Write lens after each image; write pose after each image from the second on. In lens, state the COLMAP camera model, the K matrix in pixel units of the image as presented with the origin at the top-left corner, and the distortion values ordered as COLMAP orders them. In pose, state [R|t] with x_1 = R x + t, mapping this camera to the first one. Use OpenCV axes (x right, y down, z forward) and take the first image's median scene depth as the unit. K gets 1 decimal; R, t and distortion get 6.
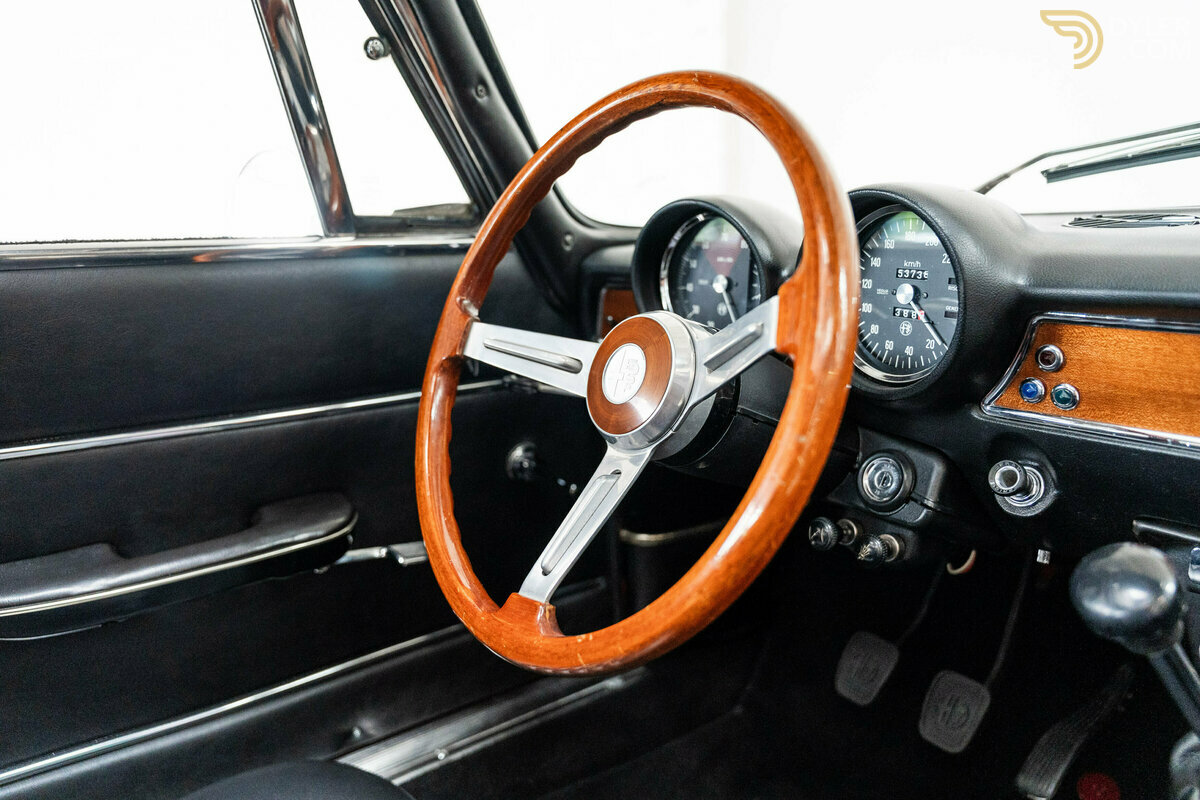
lens RADIAL K [[823.7, 0, 600.0], [0, 823.7, 400.0], [0, 0, 1]] dist [-0.001309, -0.001347]
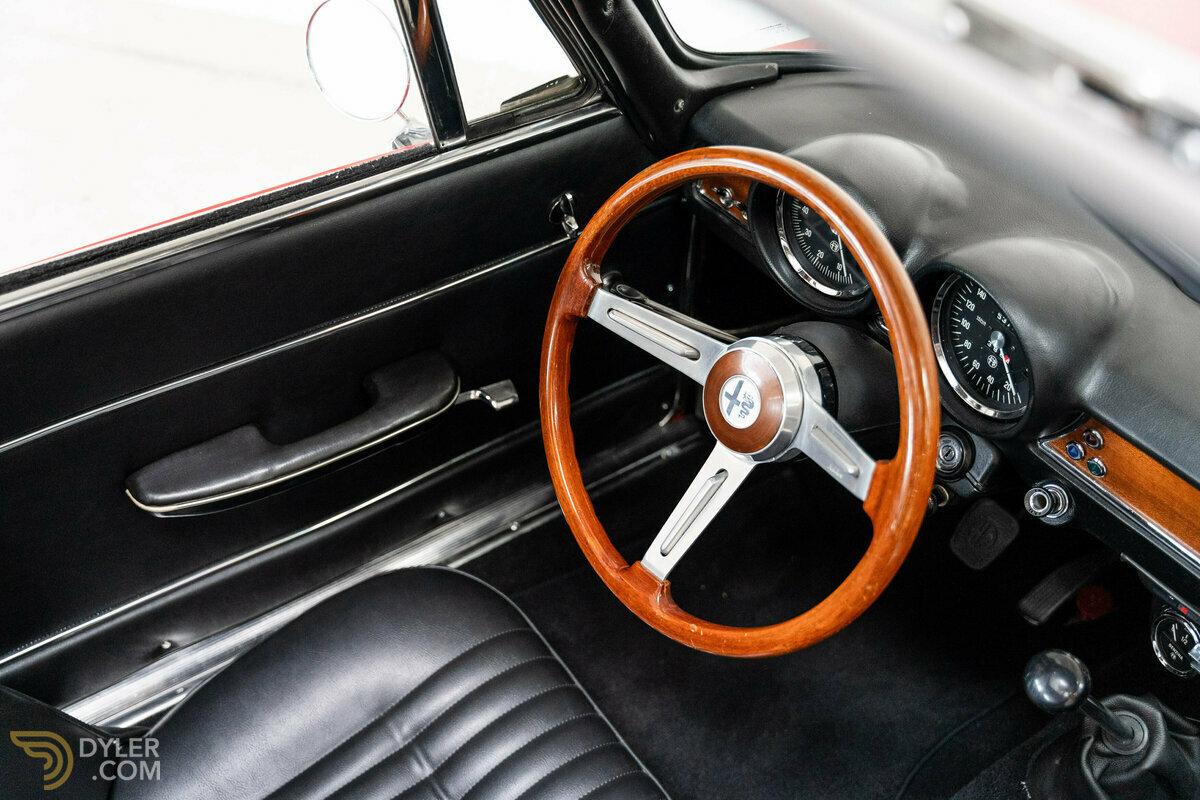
lens RADIAL K [[1186.8, 0, 600.0], [0, 1186.8, 400.0], [0, 0, 1]] dist [0.012151, 0.009922]
pose [[0.997843, 0.062067, 0.021382, -0.174264], [-0.064289, 0.858011, 0.509592, -0.747296], [0.013283, -0.509867, 0.860151, -0.384683]]
